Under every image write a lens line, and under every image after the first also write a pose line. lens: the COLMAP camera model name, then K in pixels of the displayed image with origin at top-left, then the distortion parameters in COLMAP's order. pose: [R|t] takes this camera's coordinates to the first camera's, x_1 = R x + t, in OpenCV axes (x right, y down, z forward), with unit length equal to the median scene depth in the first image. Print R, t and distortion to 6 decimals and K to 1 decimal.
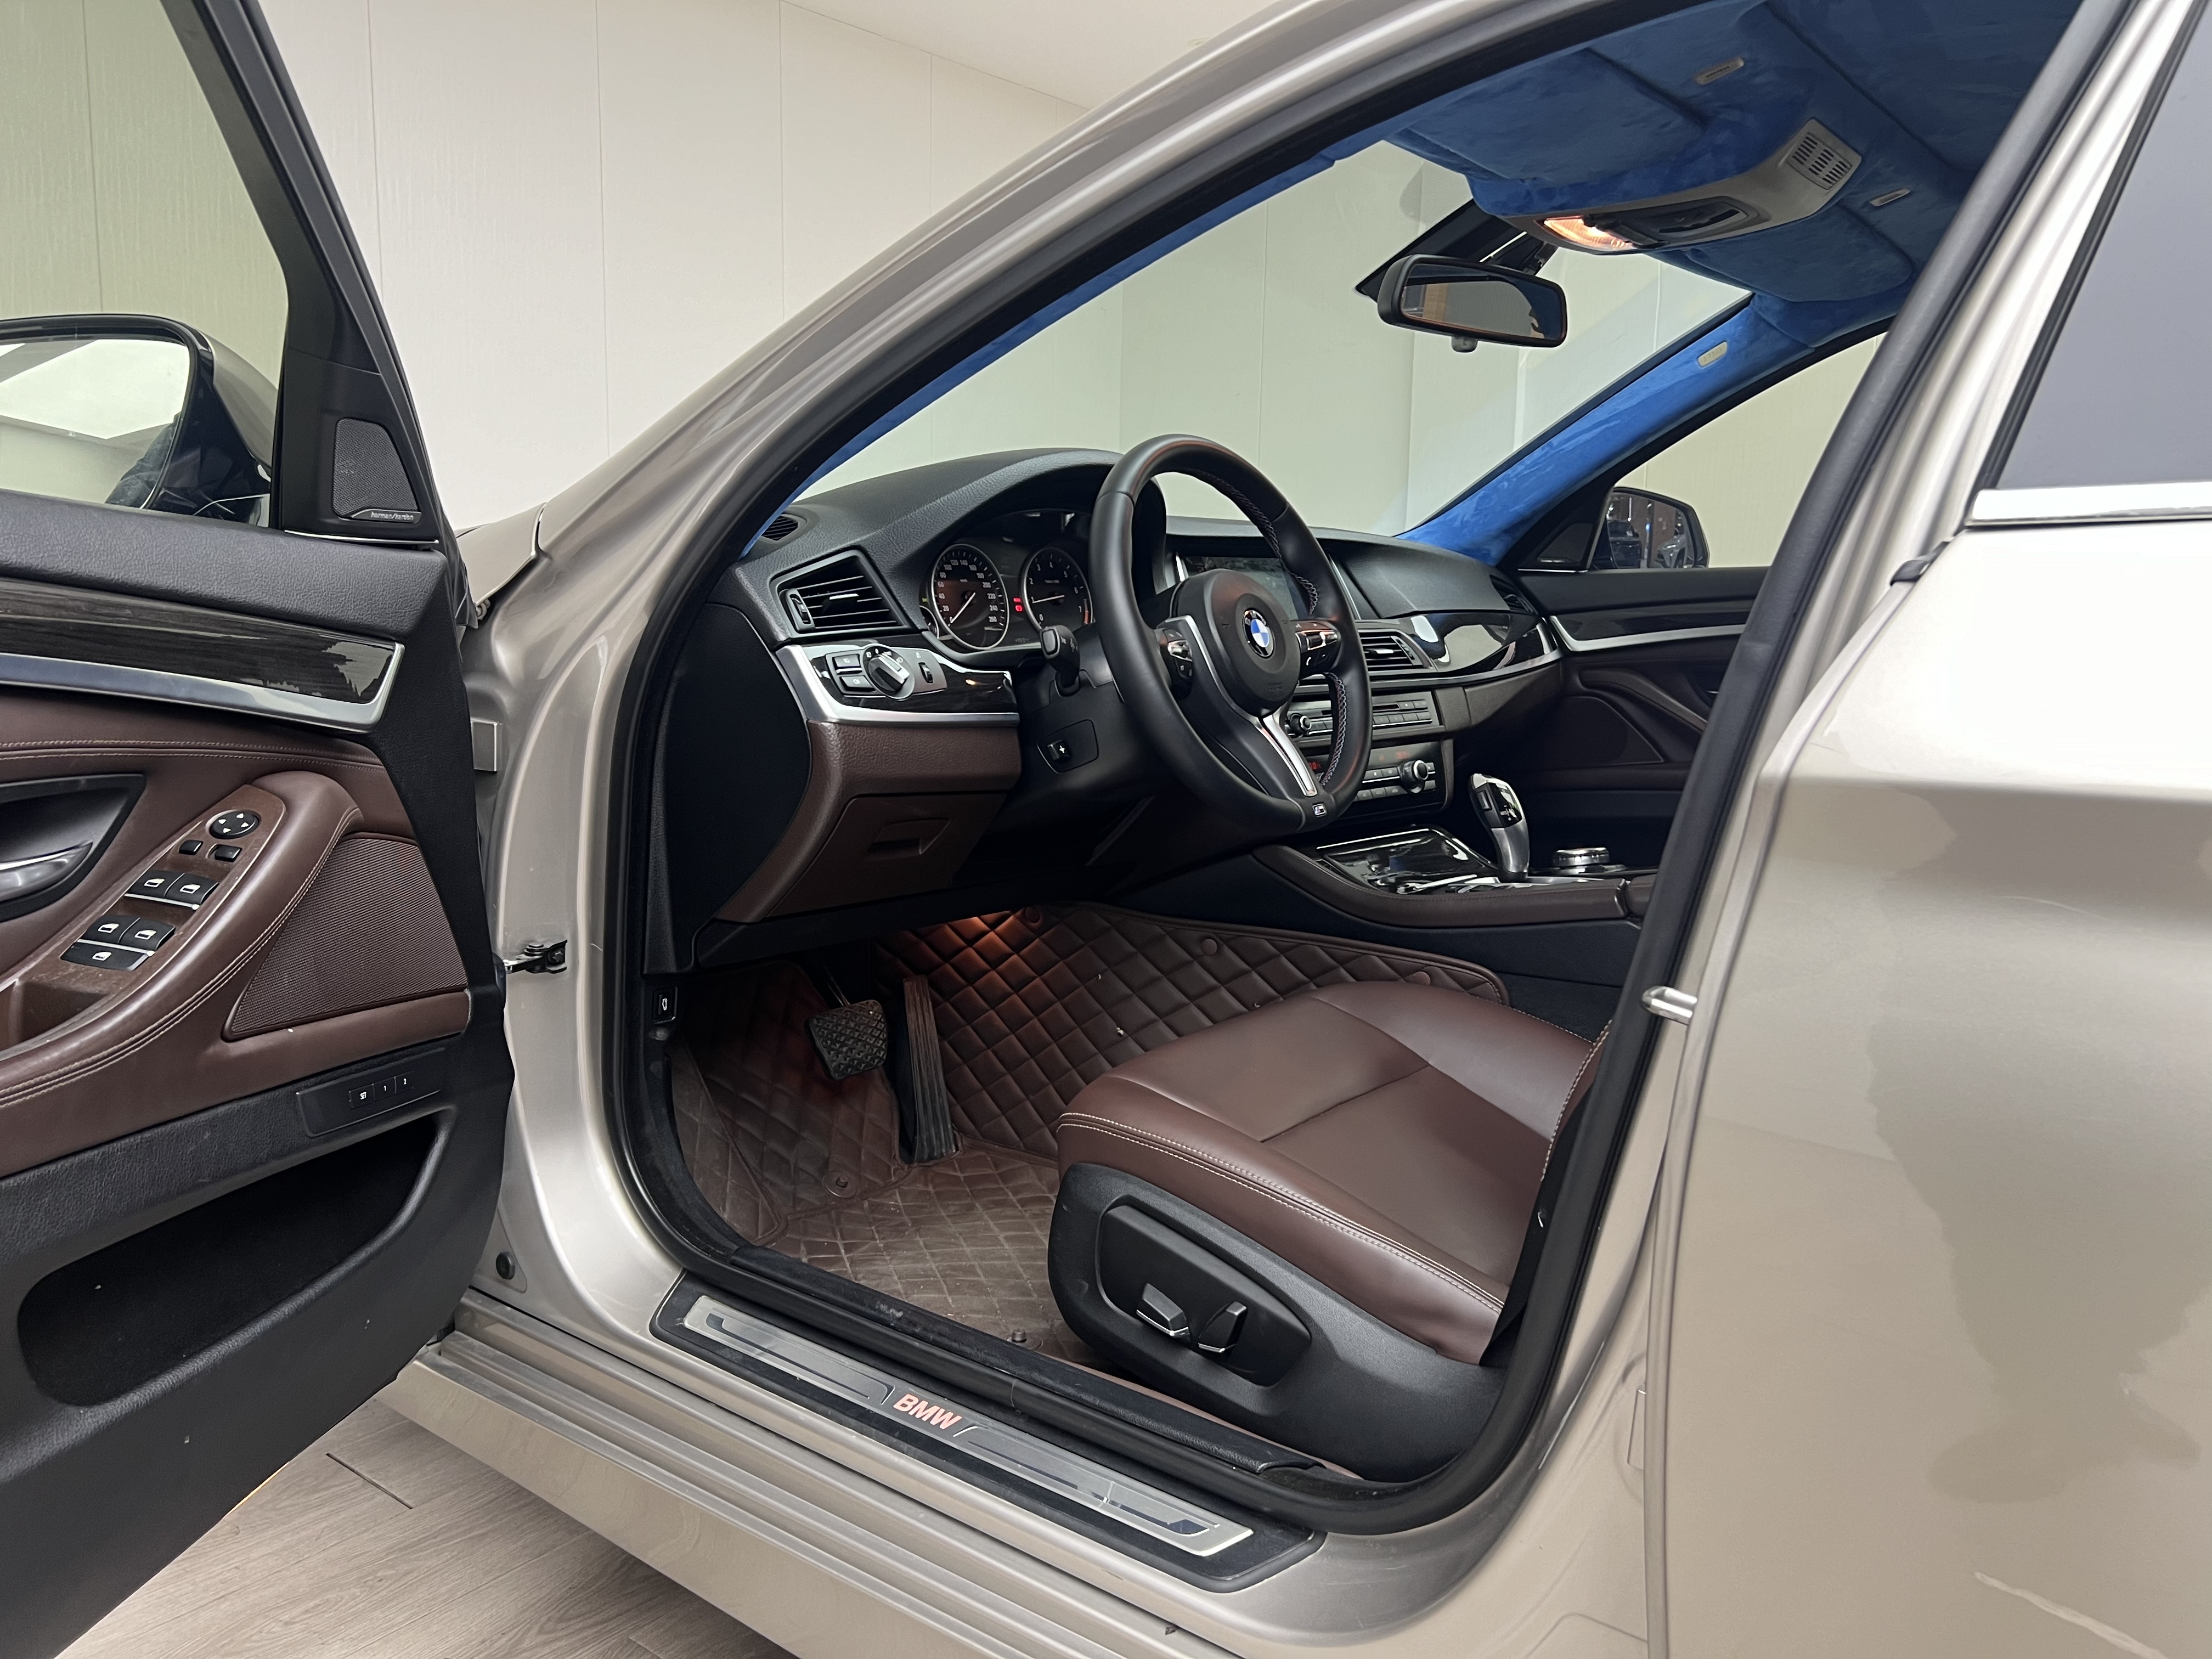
lens RADIAL K [[1669.2, 0, 1106.0], [0, 1669.2, 829.5], [0, 0, 1]] dist [0.074888, -0.125220]
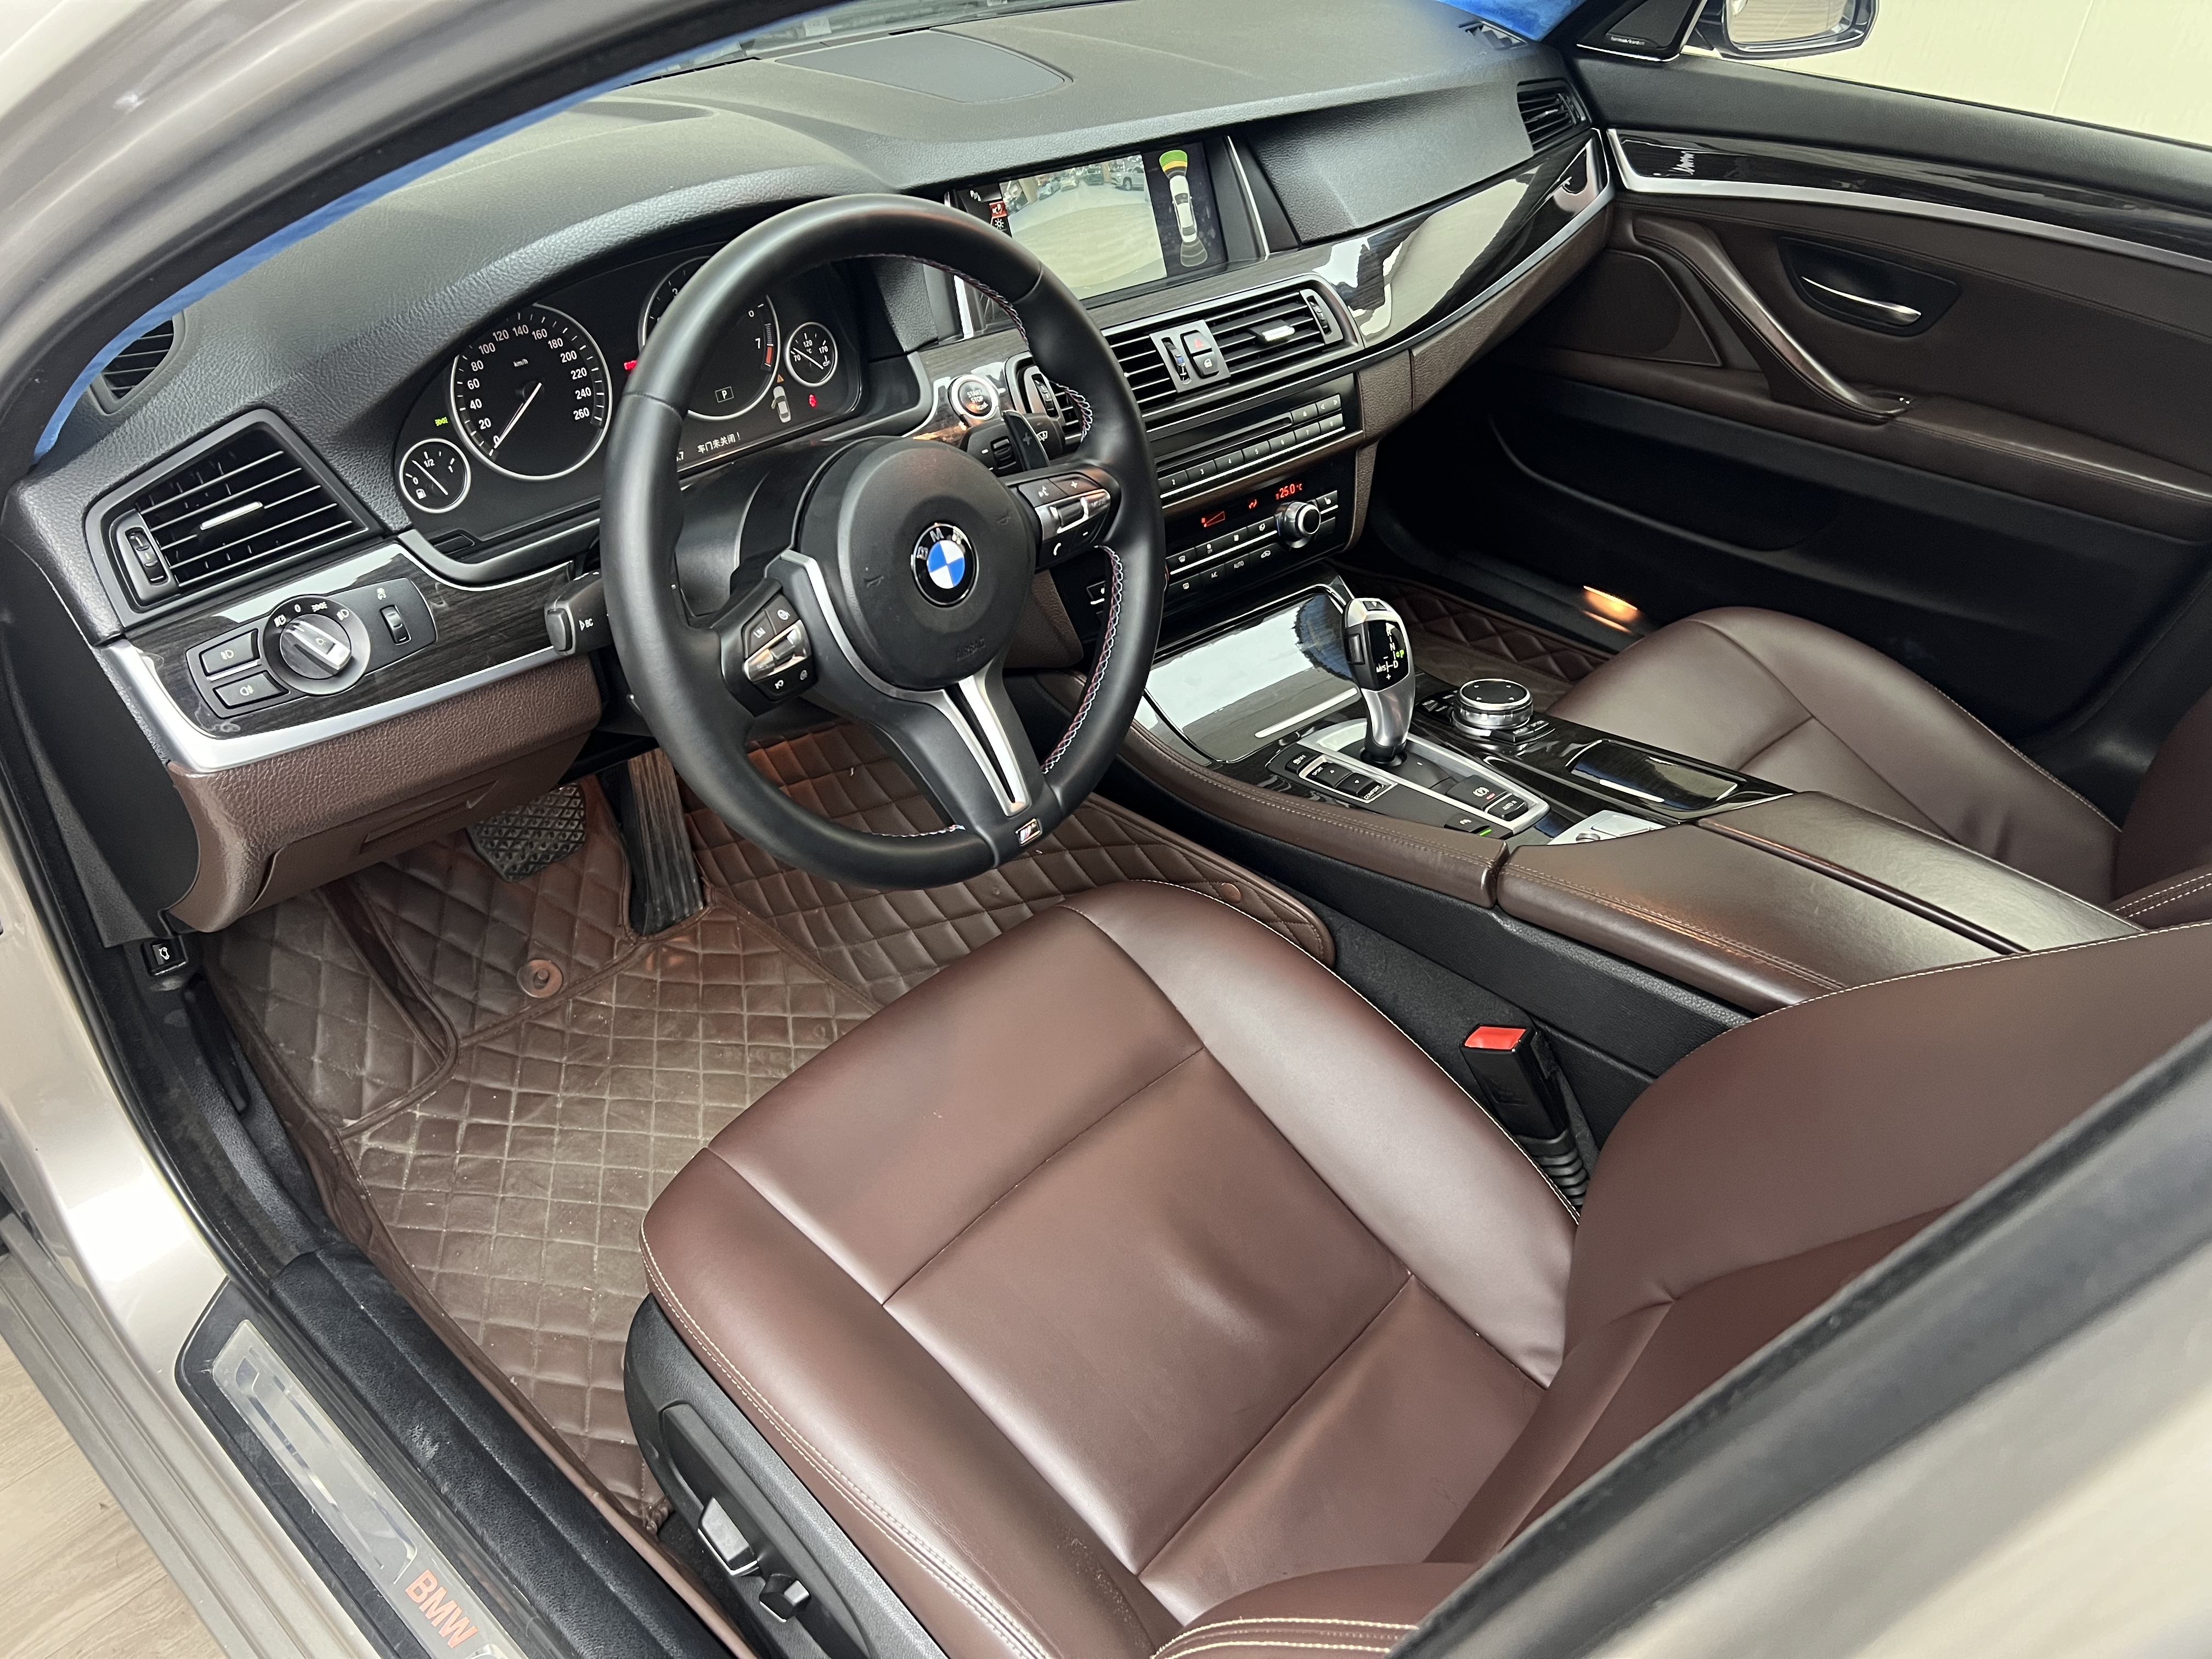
lens RADIAL K [[1669.2, 0, 1106.0], [0, 1669.2, 829.5], [0, 0, 1]] dist [0.074888, -0.125220]
pose [[0.996242, 0.077580, -0.038524, 0.167090], [-0.049520, 0.875029, 0.481531, -0.304753], [0.071067, -0.477813, 0.875582, 0.376657]]
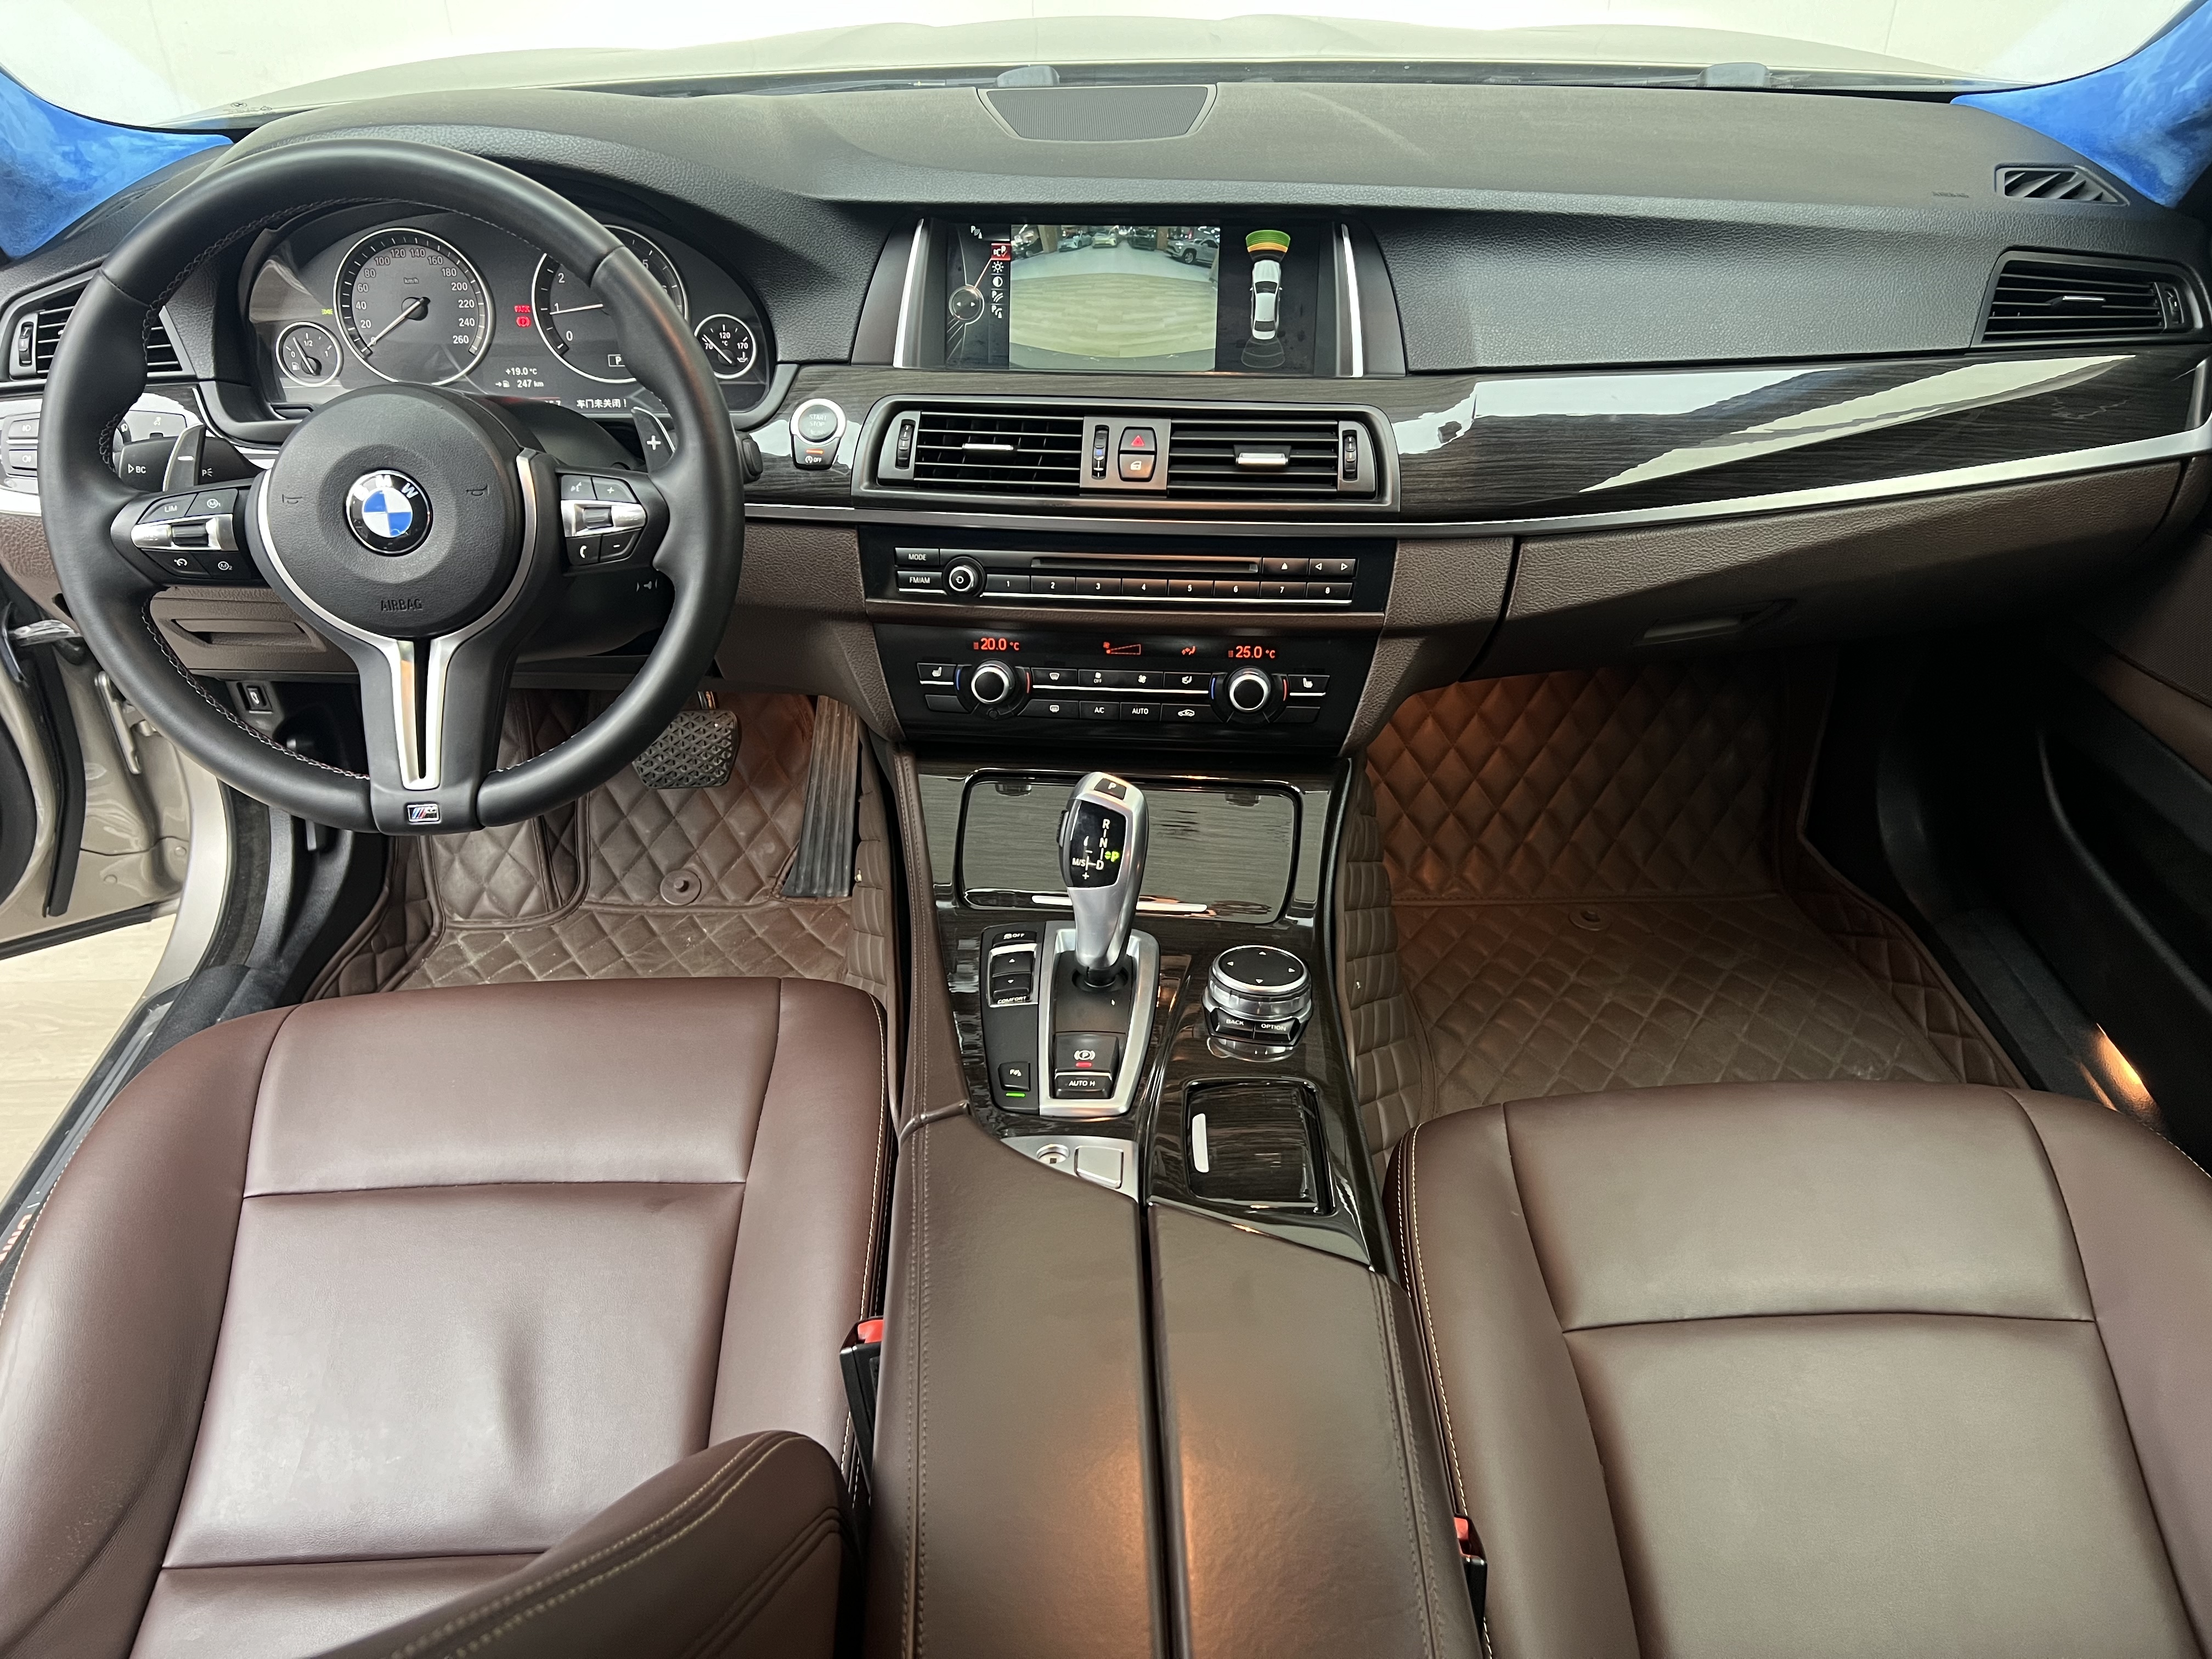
lens RADIAL K [[1669.2, 0, 1106.0], [0, 1669.2, 829.5], [0, 0, 1]] dist [0.074888, -0.125220]
pose [[0.632213, 0.417423, -0.652736, 0.647452], [-0.095412, 0.877995, 0.469064, -0.301424], [0.768897, -0.234270, 0.594907, 0.738193]]
